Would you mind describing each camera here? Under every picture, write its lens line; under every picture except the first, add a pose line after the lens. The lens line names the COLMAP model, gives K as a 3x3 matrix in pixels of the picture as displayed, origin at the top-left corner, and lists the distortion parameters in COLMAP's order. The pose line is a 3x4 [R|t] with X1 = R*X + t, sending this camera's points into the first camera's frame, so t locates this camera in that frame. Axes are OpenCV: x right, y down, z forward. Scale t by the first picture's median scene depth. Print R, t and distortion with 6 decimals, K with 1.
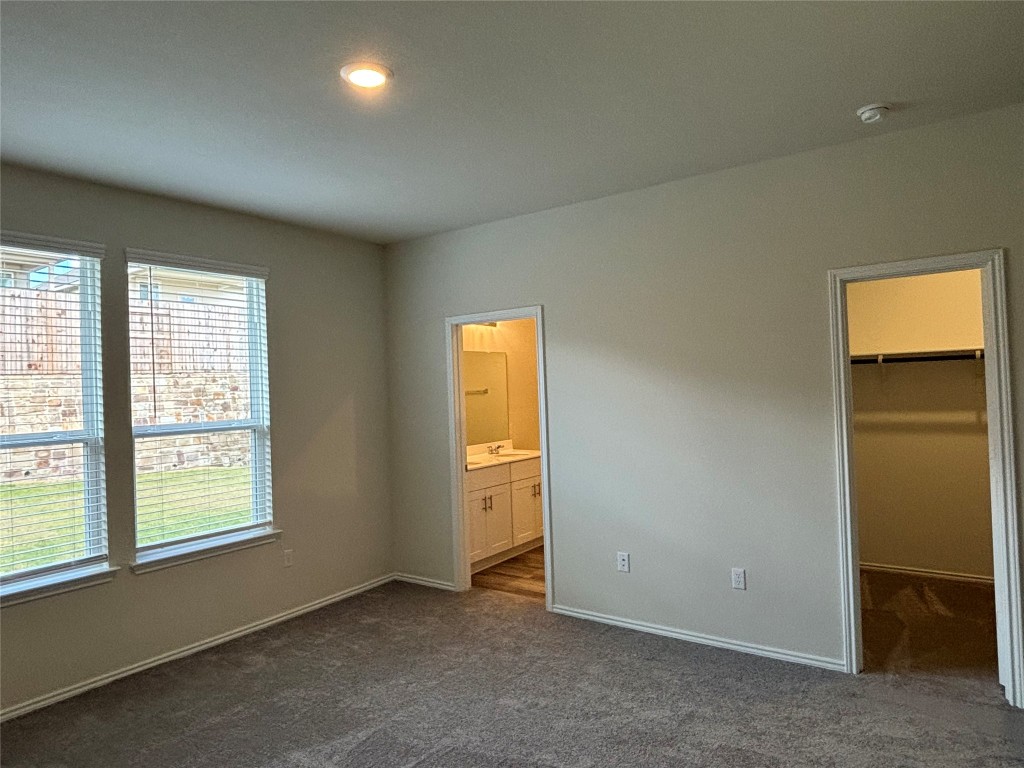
lens RADIAL K [[645.1, 0, 512.0], [0, 645.1, 384.0], [0, 0, 1]] dist [0.001326, 0.000167]
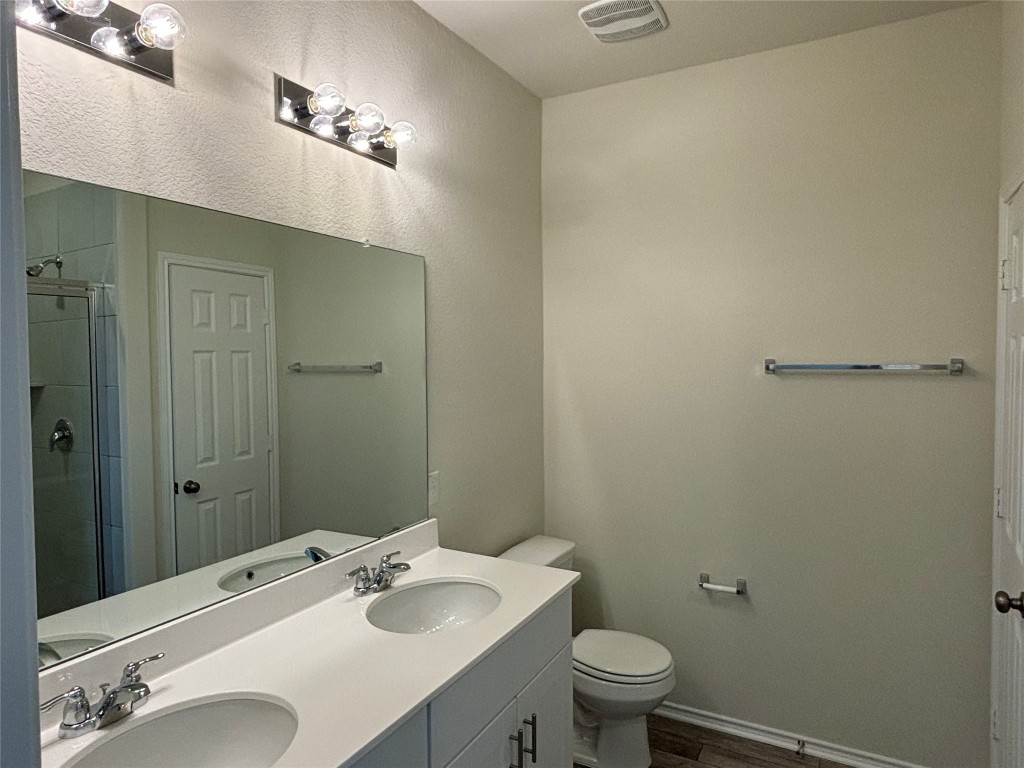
lens RADIAL K [[645.1, 0, 512.0], [0, 645.1, 384.0], [0, 0, 1]] dist [0.001326, 0.000167]
pose [[0.992053, 0.022099, 0.123865, -0.004231], [-0.027646, 0.998682, 0.043240, 0.000817], [-0.122746, -0.046321, 0.991357, 0.613987]]
